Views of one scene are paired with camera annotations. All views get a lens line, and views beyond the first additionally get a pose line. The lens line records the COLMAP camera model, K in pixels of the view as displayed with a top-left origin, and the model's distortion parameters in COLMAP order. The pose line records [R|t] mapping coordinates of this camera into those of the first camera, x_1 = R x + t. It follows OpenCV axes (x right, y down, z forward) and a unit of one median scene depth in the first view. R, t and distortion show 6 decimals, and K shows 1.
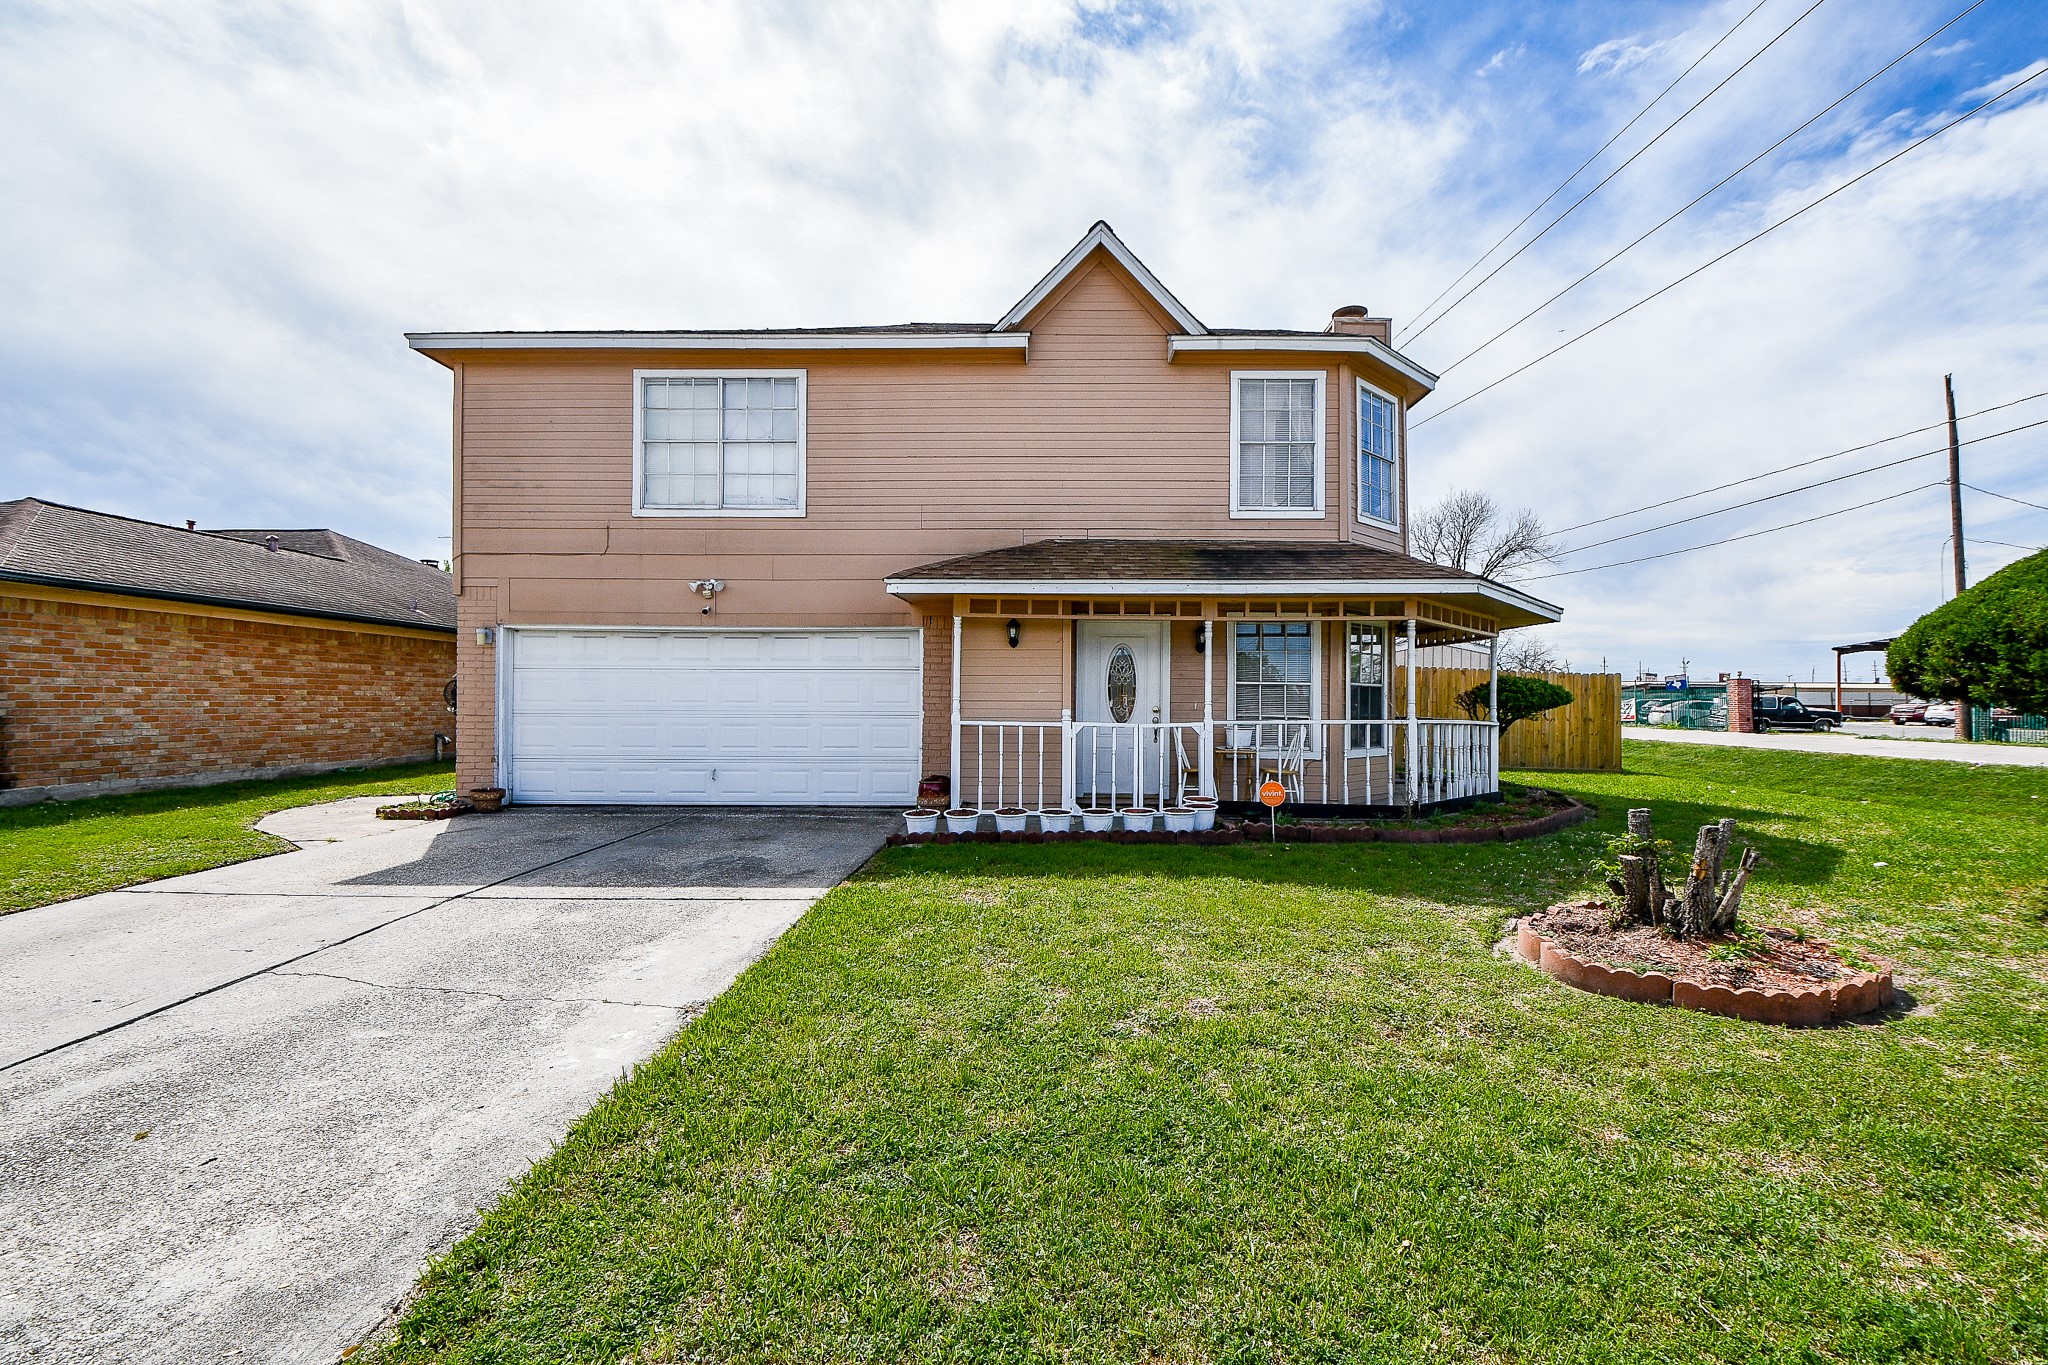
lens RADIAL K [[903.8, 0, 1027.9], [0, 903.8, 688.0], [0, 0, 1]] dist [-0.001410, -0.011763]
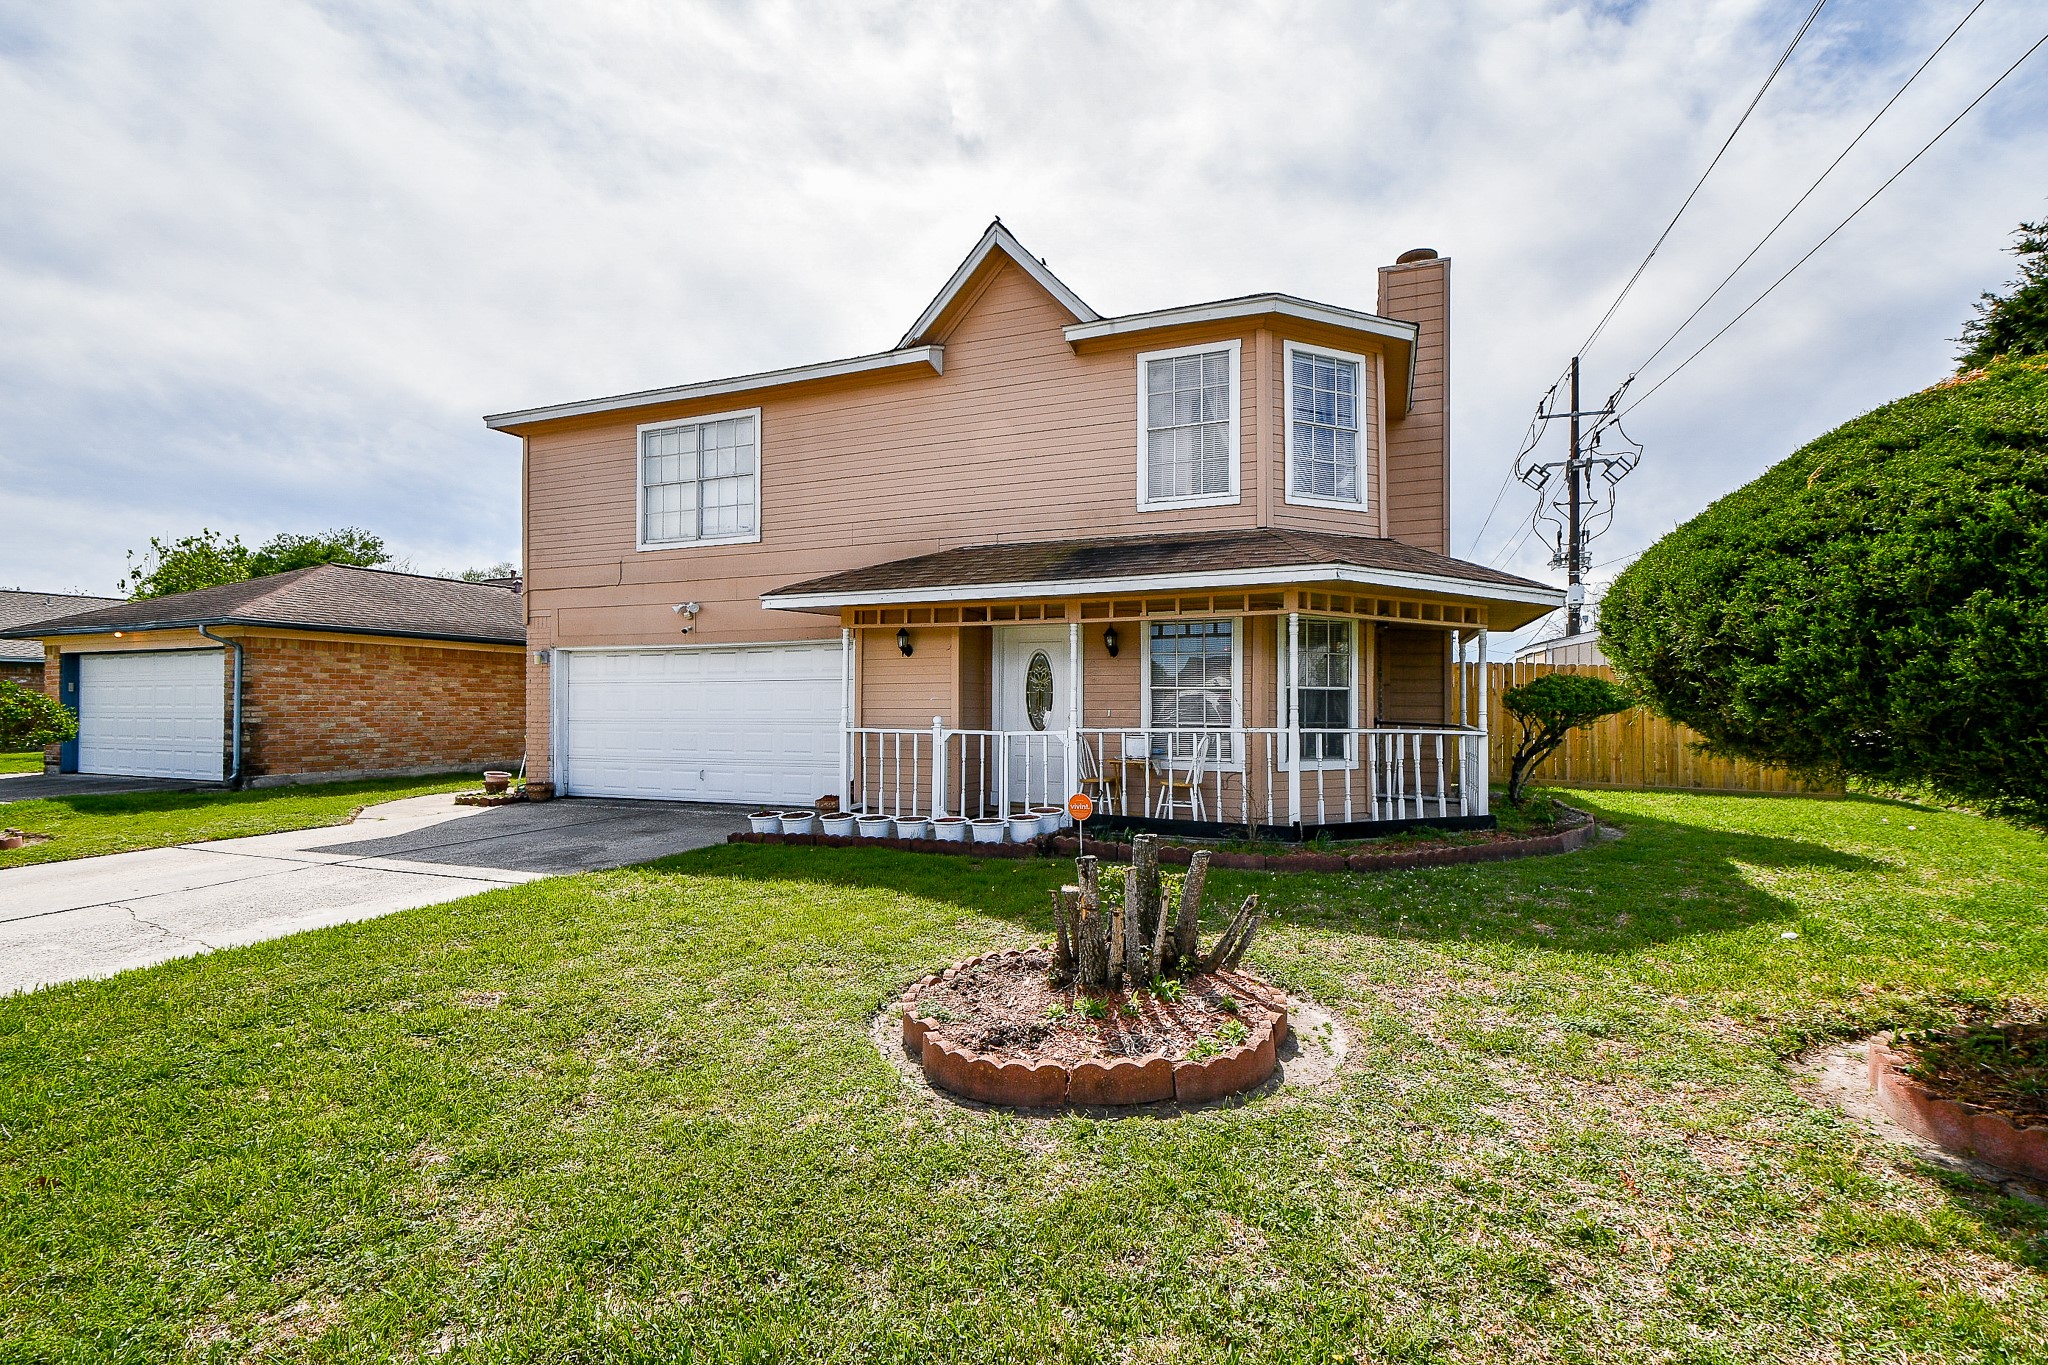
lens RADIAL K [[903.8, 0, 1023.3], [0, 903.8, 689.4], [0, 0, 1]] dist [-0.001410, -0.011763]
pose [[0.937592, -0.012214, -0.347522, 0.432394], [0.010667, 0.999923, -0.006365, 0.000607], [0.347573, 0.002260, 0.937650, 0.083058]]
